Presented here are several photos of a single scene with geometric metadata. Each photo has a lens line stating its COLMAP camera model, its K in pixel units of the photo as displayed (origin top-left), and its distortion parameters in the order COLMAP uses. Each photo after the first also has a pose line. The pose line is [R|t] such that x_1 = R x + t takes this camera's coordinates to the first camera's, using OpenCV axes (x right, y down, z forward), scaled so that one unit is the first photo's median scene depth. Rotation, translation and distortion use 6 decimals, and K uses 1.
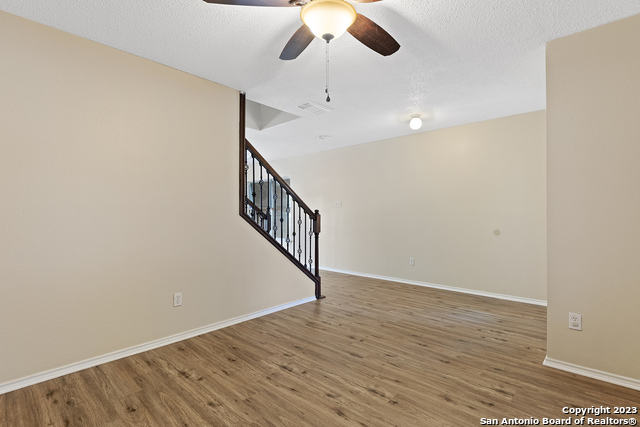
lens RADIAL K [[307.3, 0, 320.0], [0, 307.3, 213.5], [0, 0, 1]] dist [-0.000145, -0.000039]
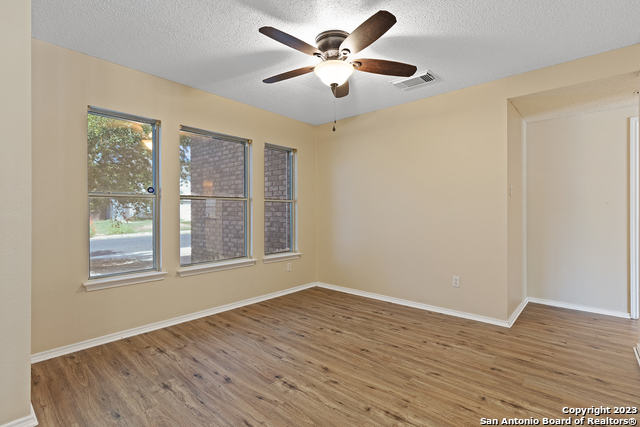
lens RADIAL K [[307.3, 0, 320.0], [0, 307.3, 213.5], [0, 0, 1]] dist [-0.000145, -0.000039]
pose [[-0.999907, 0.004226, -0.012988, 0.092836], [0.004142, 0.999971, 0.006463, 0.003275], [0.013015, 0.006409, -0.999895, 2.017178]]
